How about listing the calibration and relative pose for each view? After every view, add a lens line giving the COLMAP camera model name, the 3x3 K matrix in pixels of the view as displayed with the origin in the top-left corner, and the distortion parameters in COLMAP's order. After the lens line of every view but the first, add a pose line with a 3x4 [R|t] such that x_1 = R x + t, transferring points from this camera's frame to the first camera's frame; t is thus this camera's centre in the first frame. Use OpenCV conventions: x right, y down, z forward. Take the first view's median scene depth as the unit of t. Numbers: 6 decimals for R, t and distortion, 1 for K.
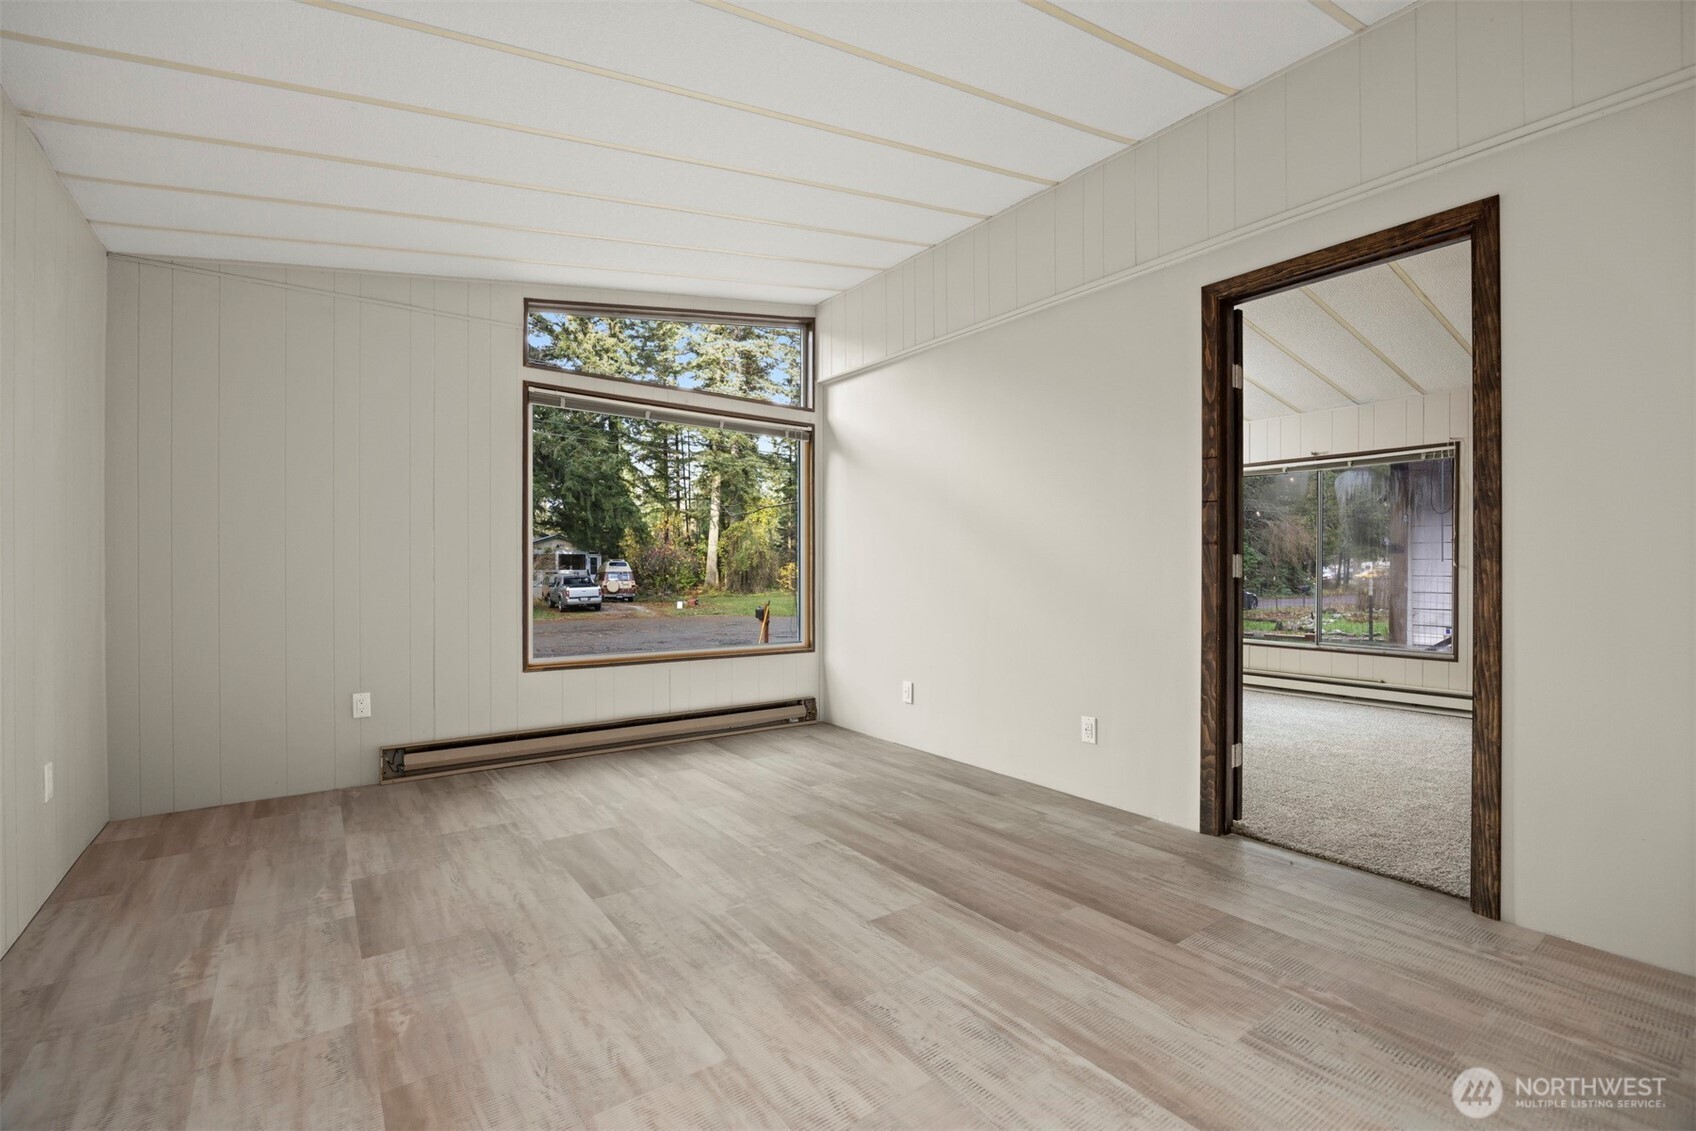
lens RADIAL K [[728.3, 0, 846.1], [0, 728.3, 569.7], [0, 0, 1]] dist [-0.001618, -0.000255]
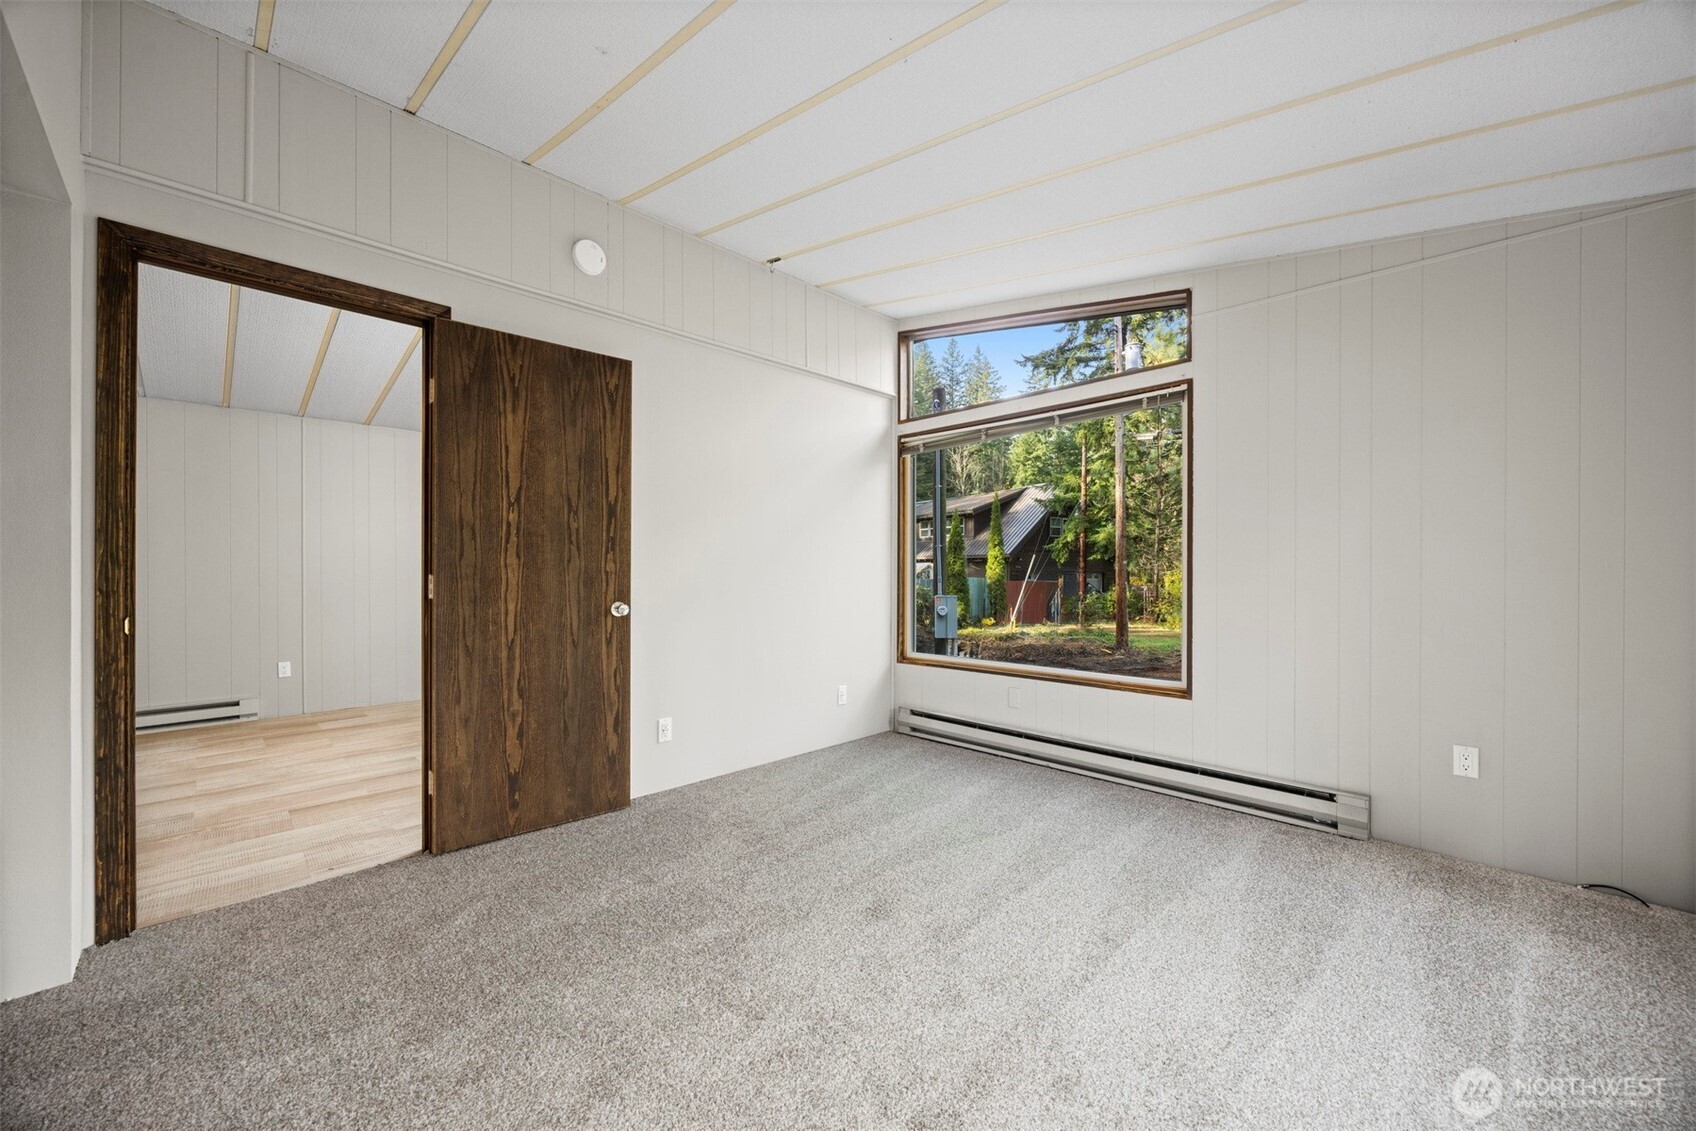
lens RADIAL K [[652.4, 0, 848.0], [0, 652.4, 565.5], [0, 0, 1]] dist [0.000270, 0.000037]
pose [[0.143830, -0.018142, -0.989436, 1.963682], [0.005935, 0.999830, -0.017470, 0.001614], [0.989585, -0.003360, 0.143913, 1.914226]]
